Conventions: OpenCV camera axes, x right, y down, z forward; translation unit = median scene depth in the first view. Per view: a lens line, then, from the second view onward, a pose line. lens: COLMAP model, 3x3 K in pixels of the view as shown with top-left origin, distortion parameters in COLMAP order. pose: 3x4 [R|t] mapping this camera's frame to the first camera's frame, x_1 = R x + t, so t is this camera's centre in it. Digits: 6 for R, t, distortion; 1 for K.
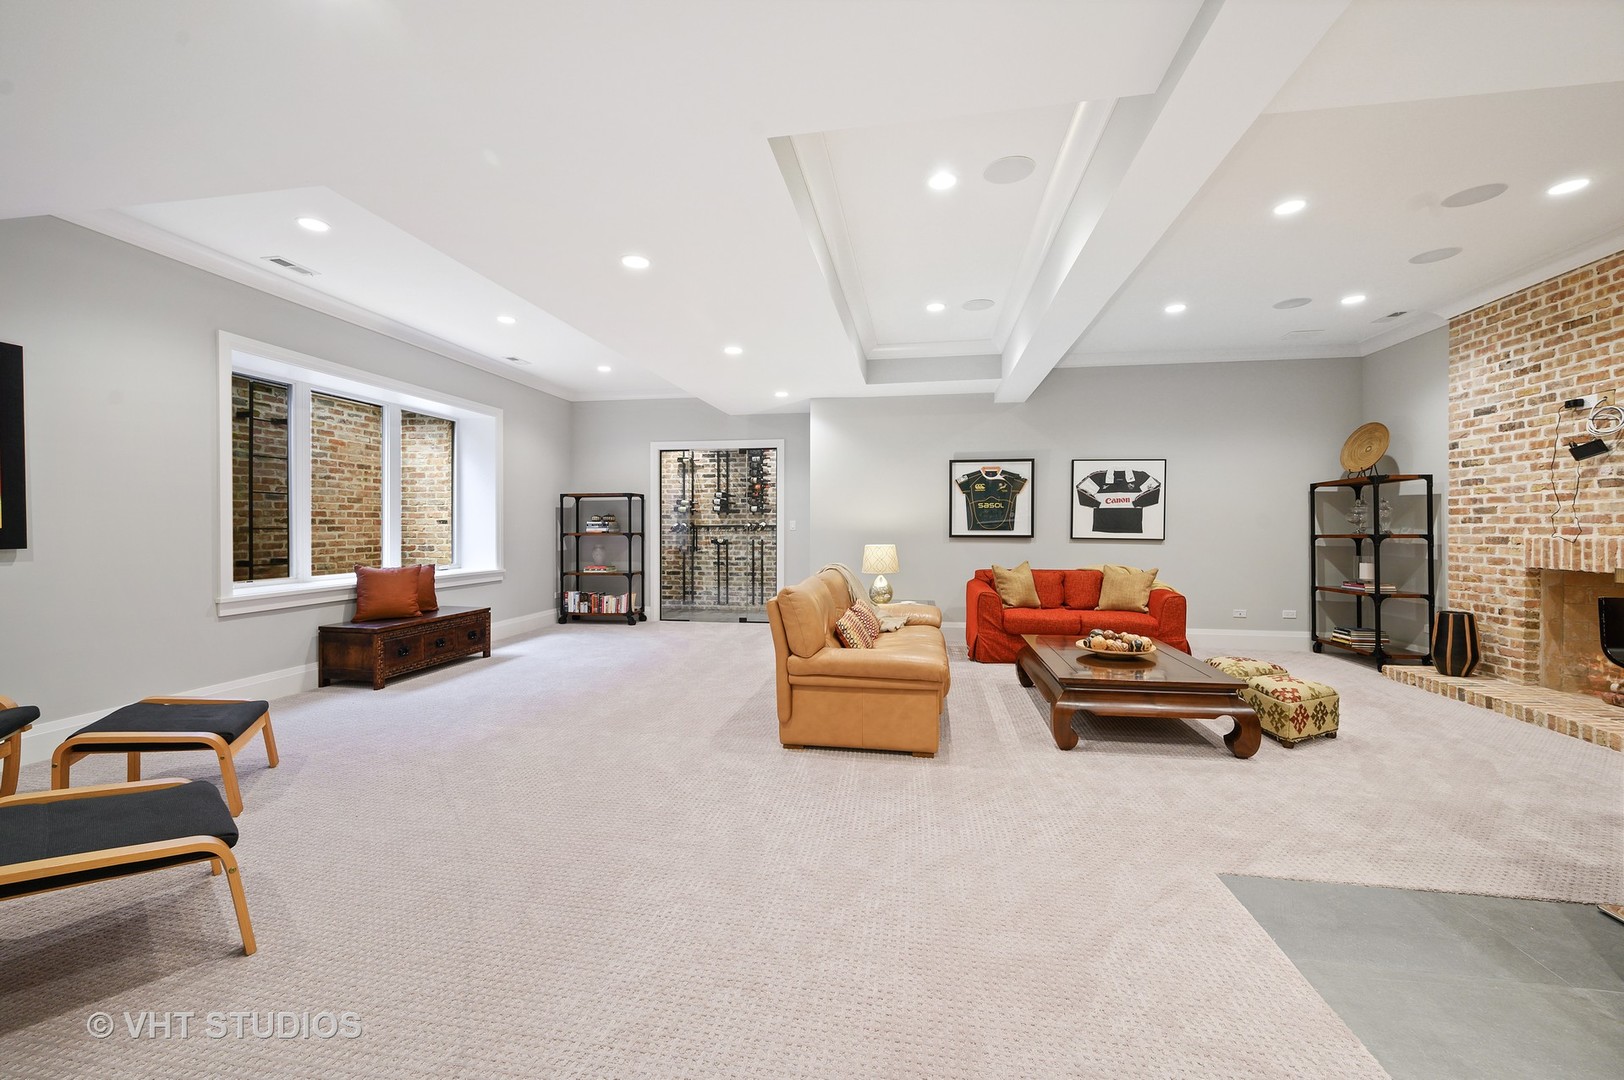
lens RADIAL K [[644.1, 0, 812.2], [0, 644.1, 533.6], [0, 0, 1]] dist [0.000757, 0.000964]
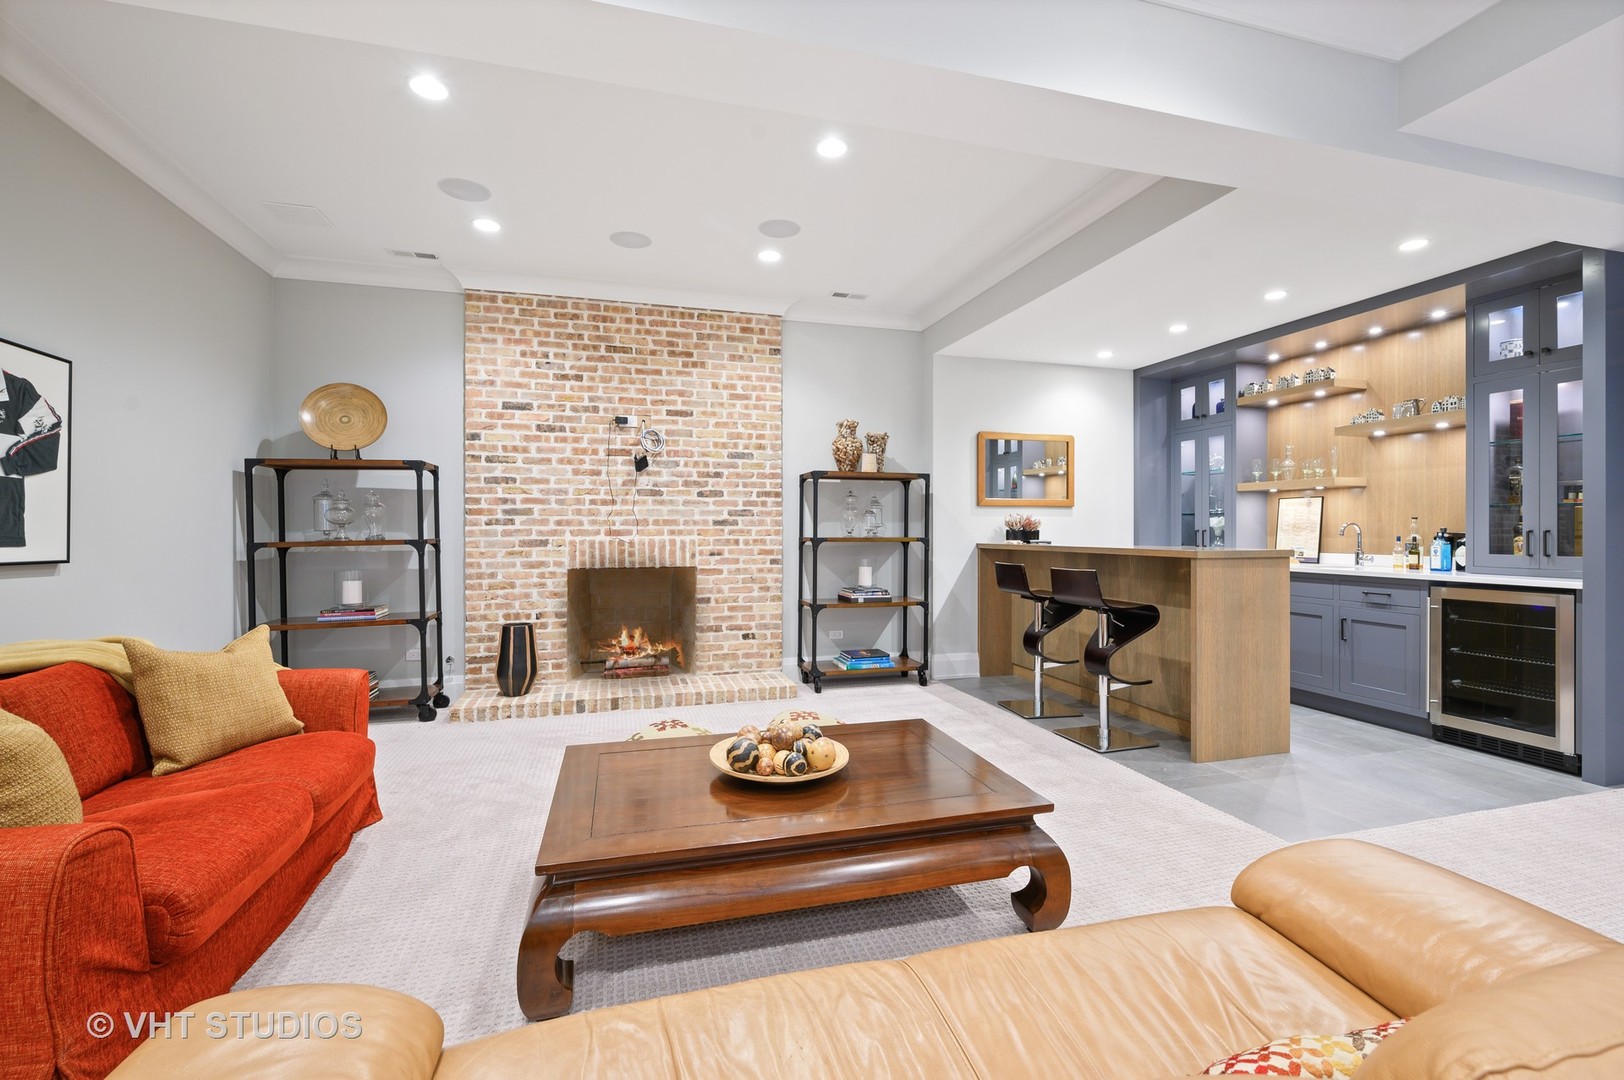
lens RADIAL K [[692.8, 0, 813.5], [0, 692.8, 528.9], [0, 0, 1]] dist [0.008223, 0.000279]
pose [[-0.424191, 0.001262, 0.905572, -0.057426], [0.011604, 0.999925, 0.004042, -0.010353], [-0.905499, 0.012222, -0.424173, 1.076674]]
